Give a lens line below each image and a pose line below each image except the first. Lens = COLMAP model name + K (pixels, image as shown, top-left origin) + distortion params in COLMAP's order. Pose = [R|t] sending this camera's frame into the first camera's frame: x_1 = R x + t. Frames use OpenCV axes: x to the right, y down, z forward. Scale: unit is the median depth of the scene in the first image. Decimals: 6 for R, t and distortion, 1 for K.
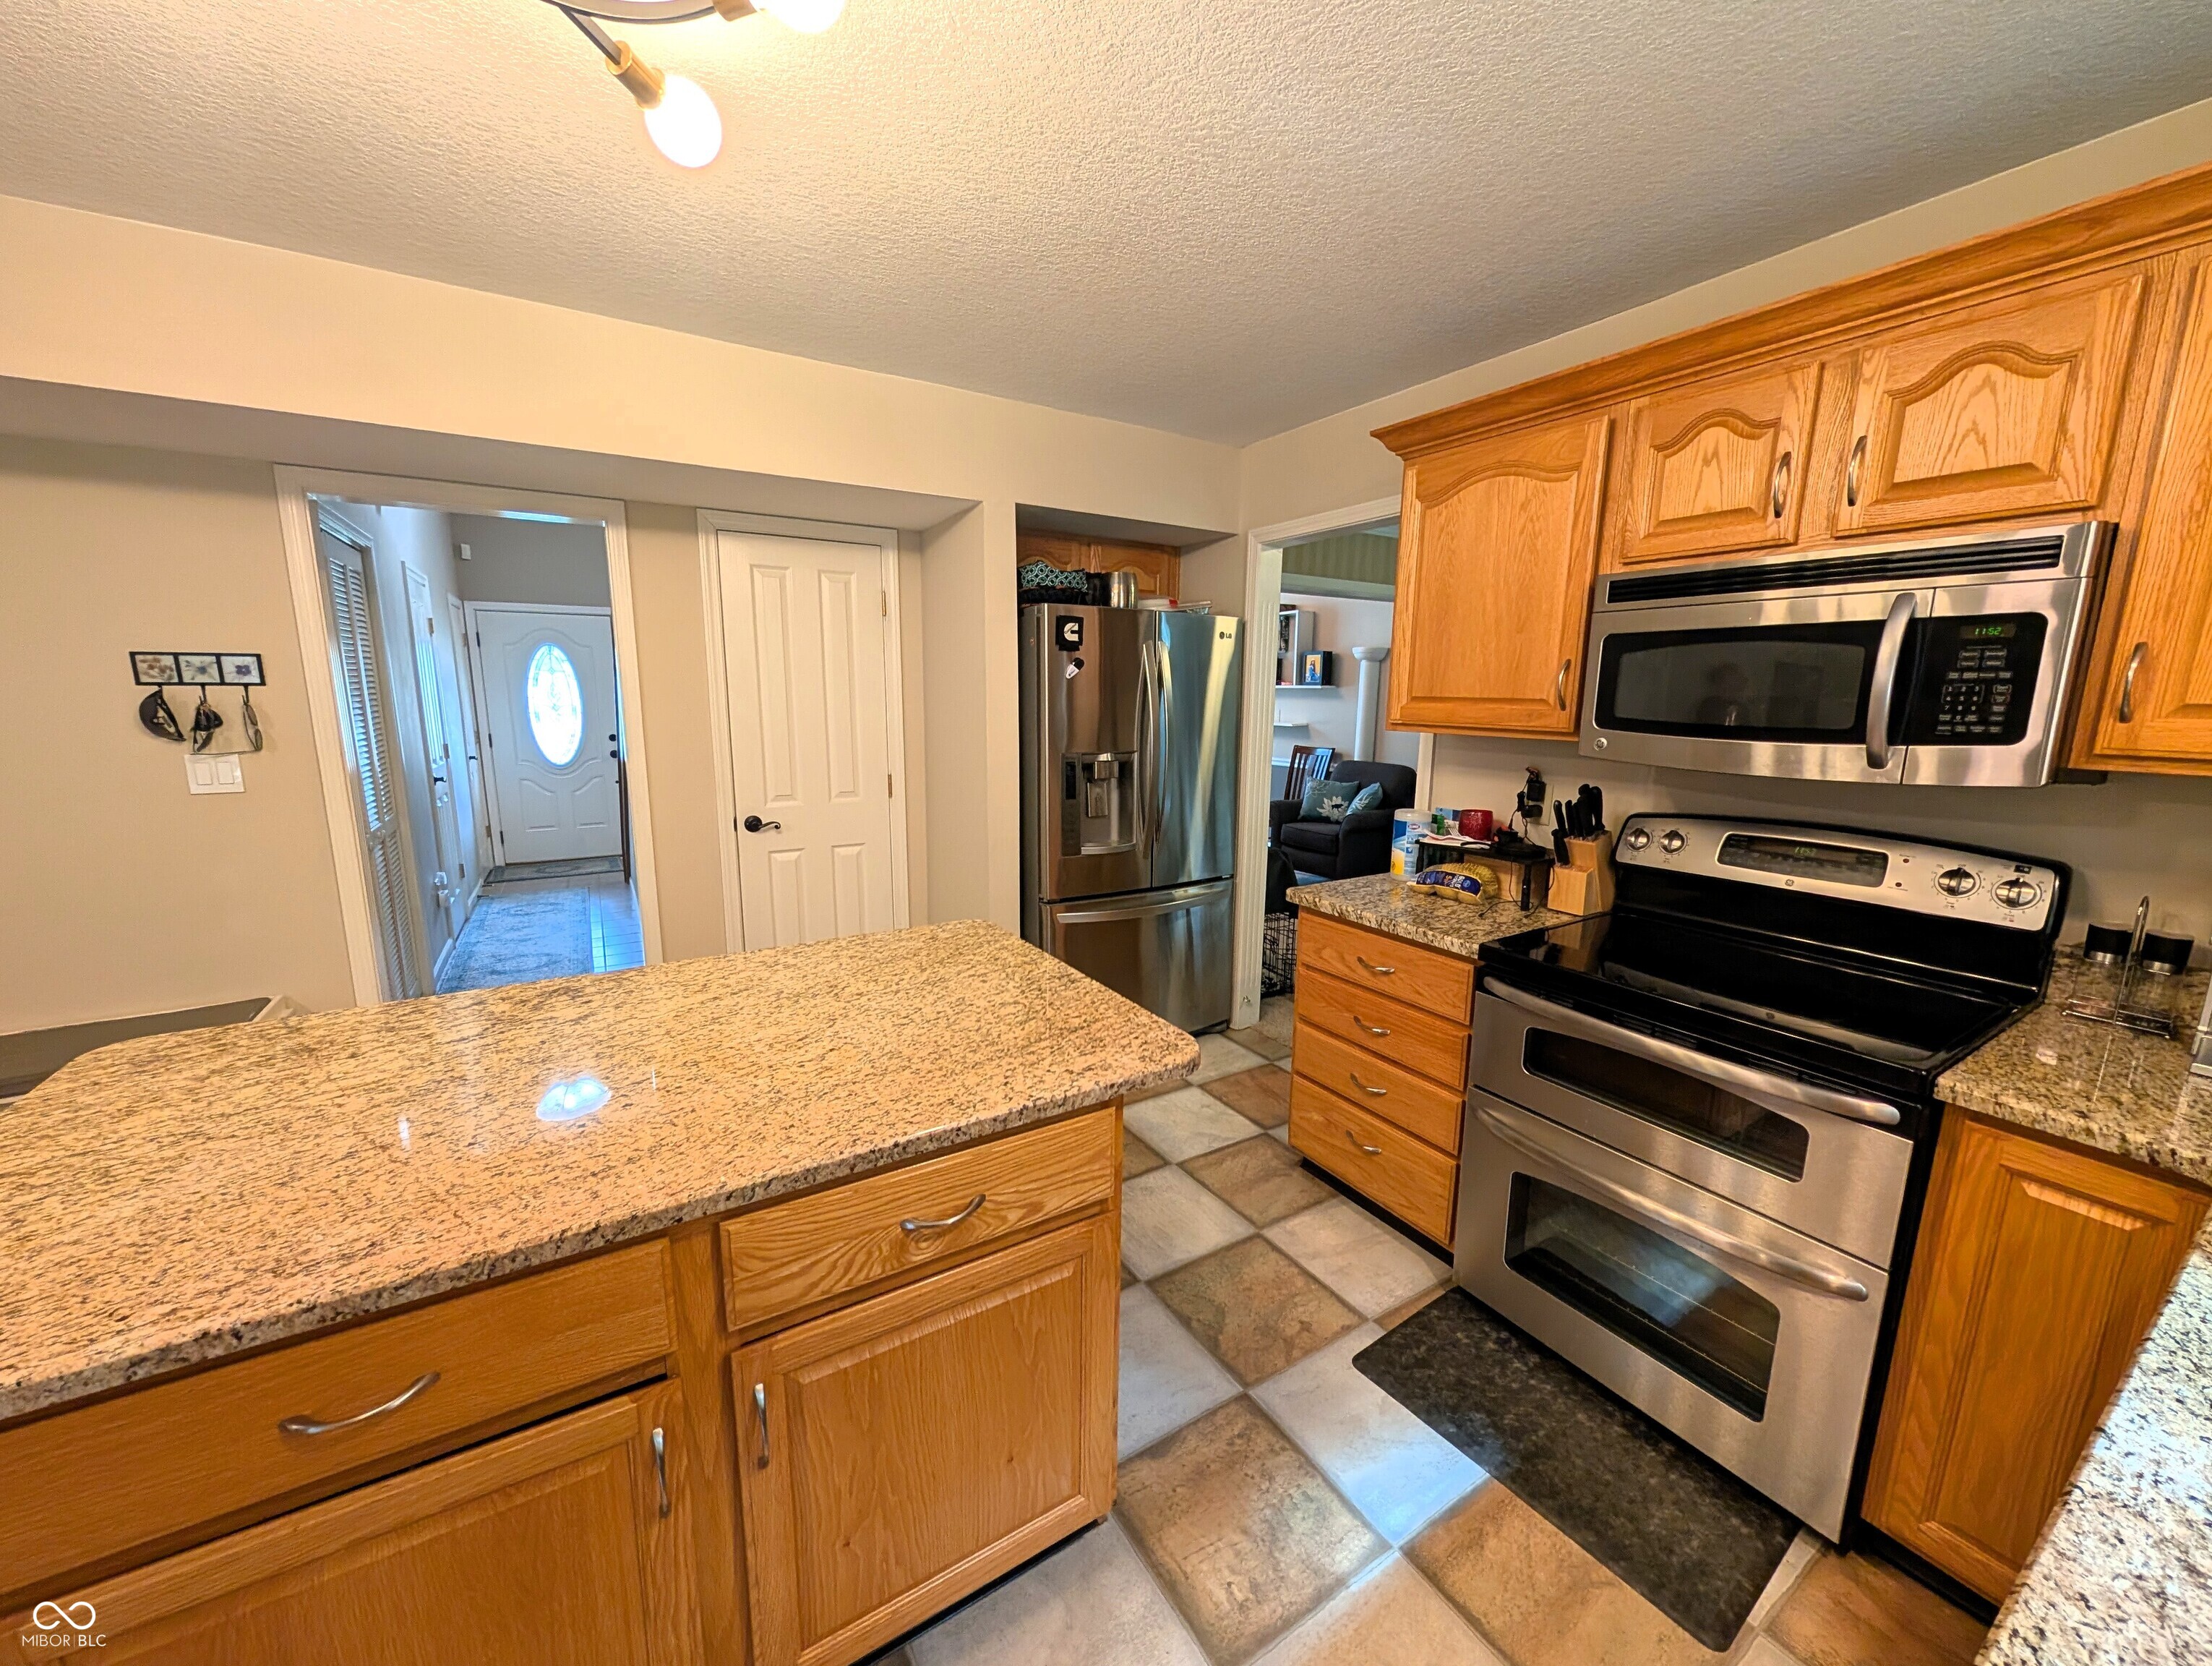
lens RADIAL K [[831.9, 0, 1101.1], [0, 831.9, 837.1], [0, 0, 1]] dist [-0.000007, 0.000137]
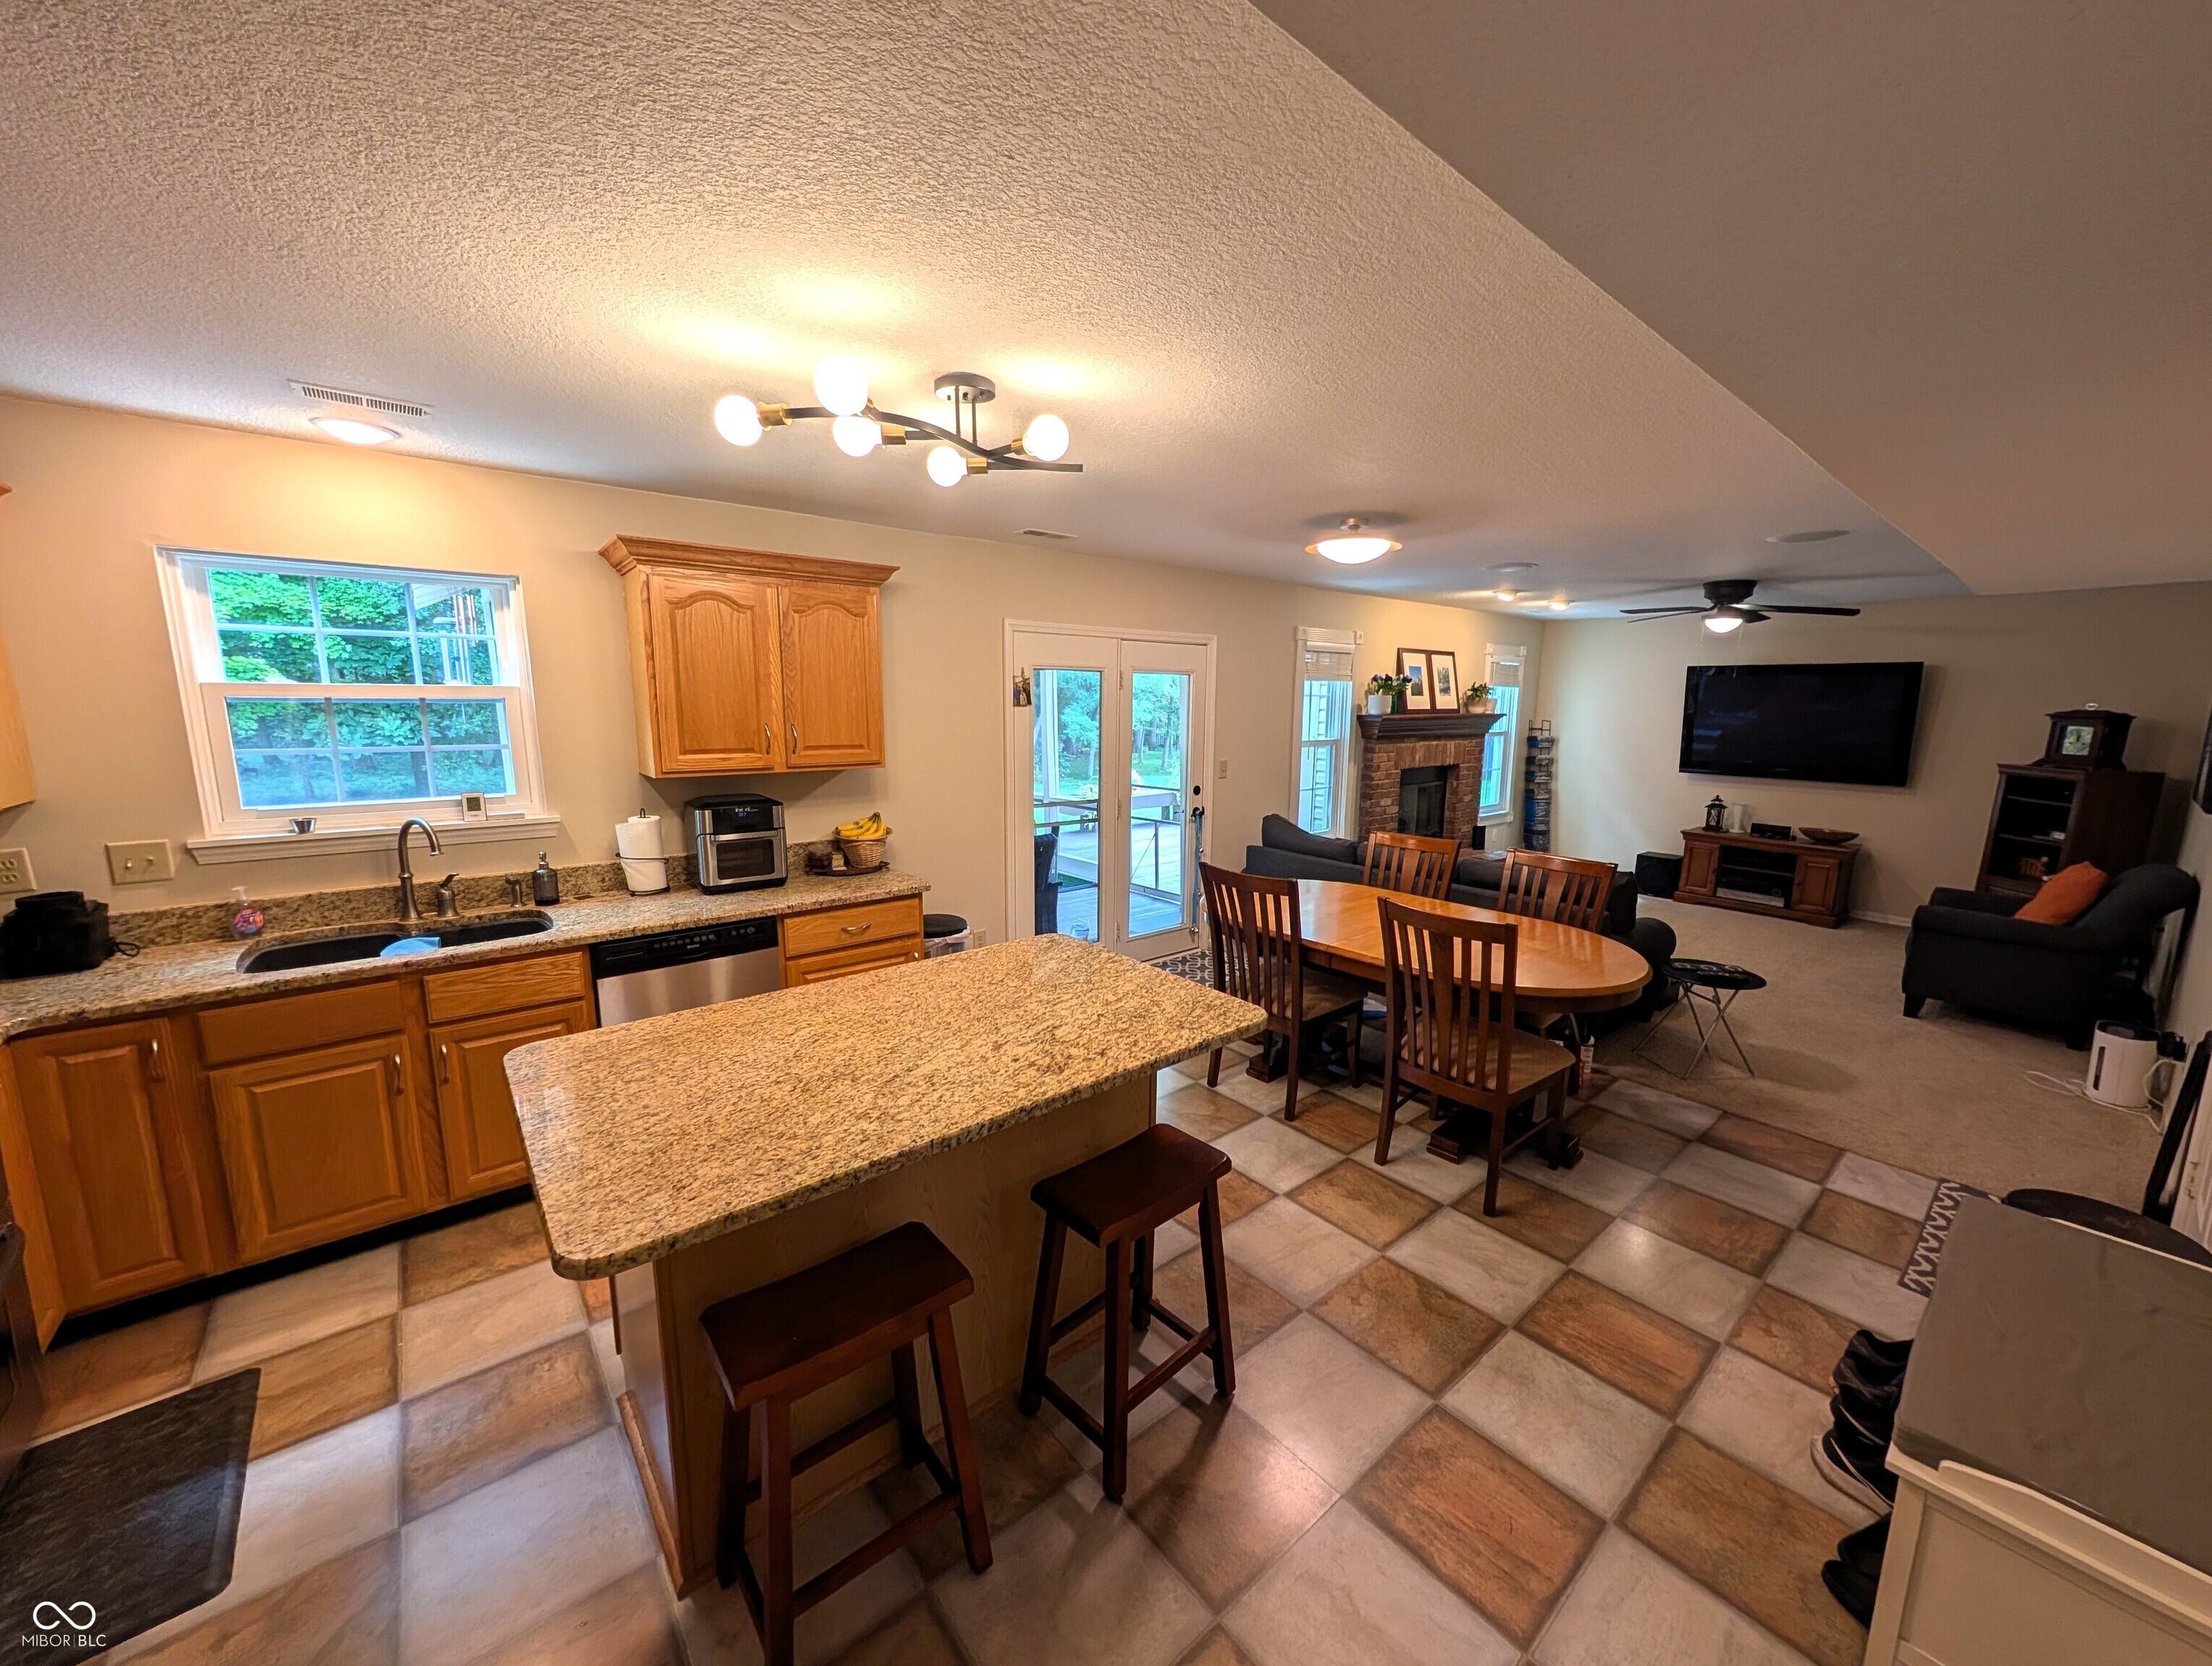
lens RADIAL K [[838.4, 0, 1100.6], [0, 838.4, 836.4], [0, 0, 1]] dist [0.001087, 0.000076]
pose [[-0.990825, 0.003458, -0.135105, -0.573811], [-0.042113, 0.942001, 0.332957, -0.503436], [0.128421, 0.335592, -0.933213, 2.012283]]
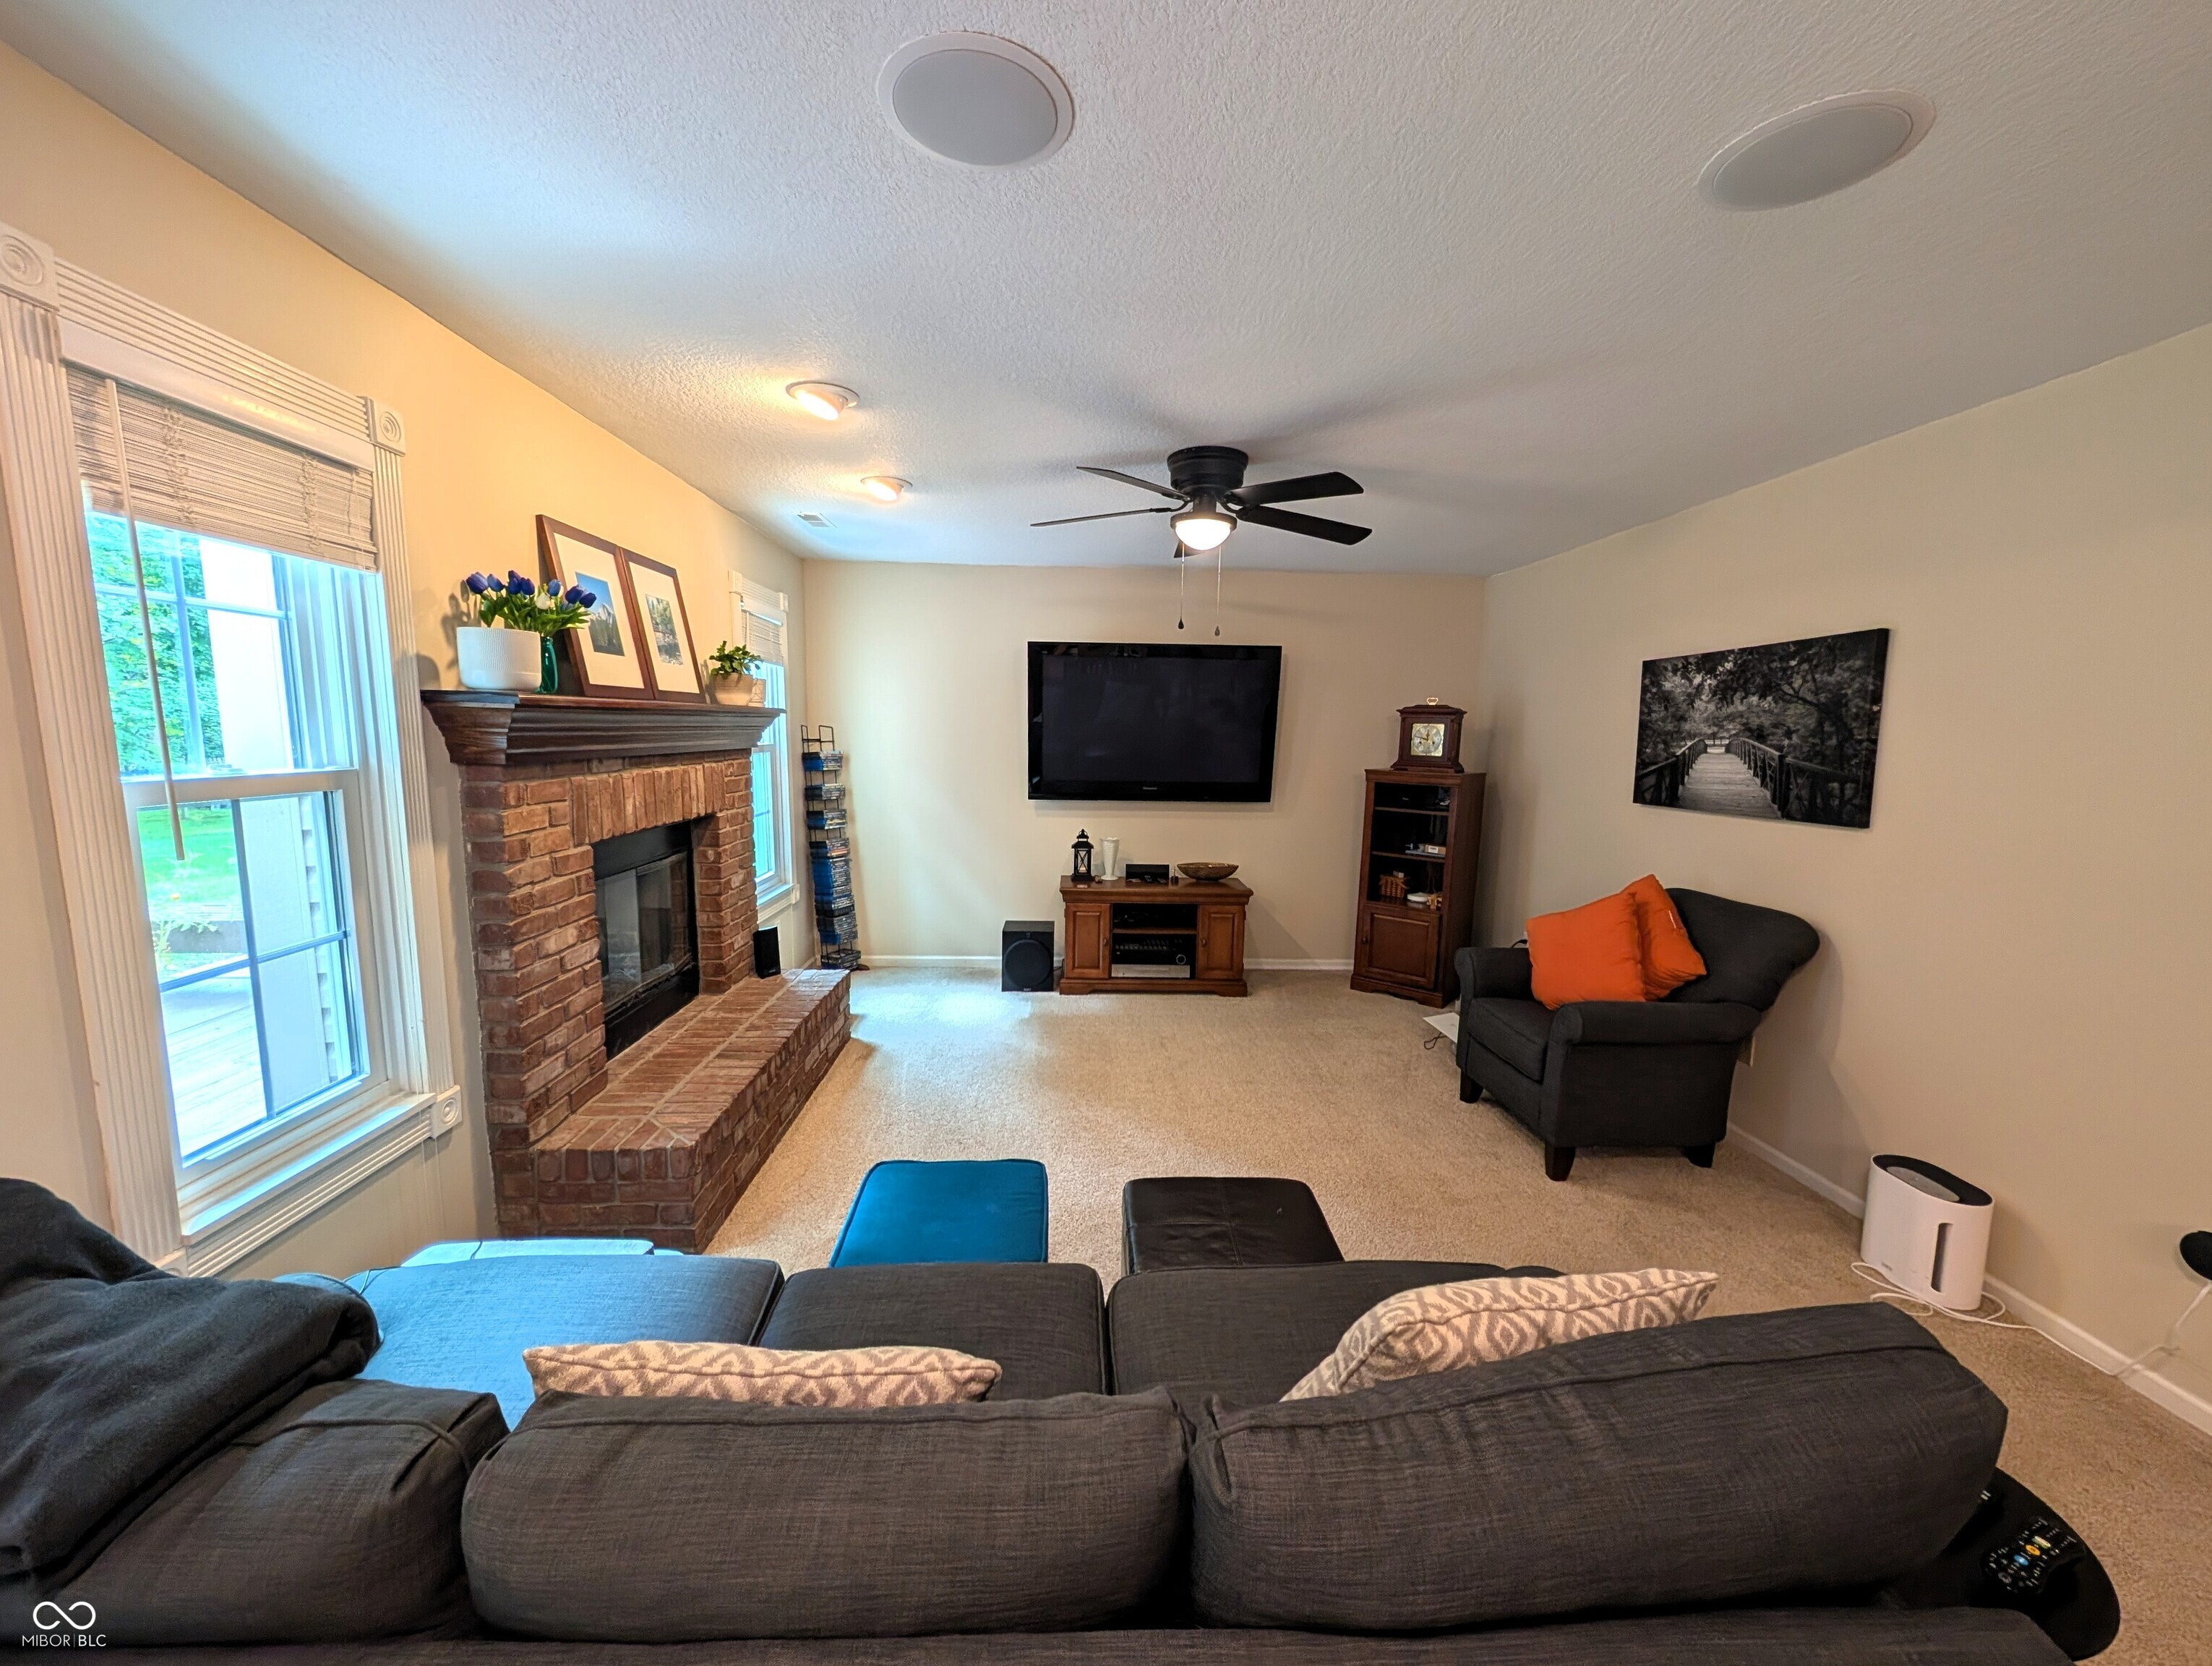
lens RADIAL K [[847.5, 0, 1097.0], [0, 847.5, 836.6], [0, 0, 1]] dist [0.001182, -0.000050]
pose [[-0.490031, 0.092295, -0.866805, -1.755549], [-0.172457, 0.964460, 0.200188, 0.036452], [0.854476, 0.247585, -0.456698, -0.364974]]
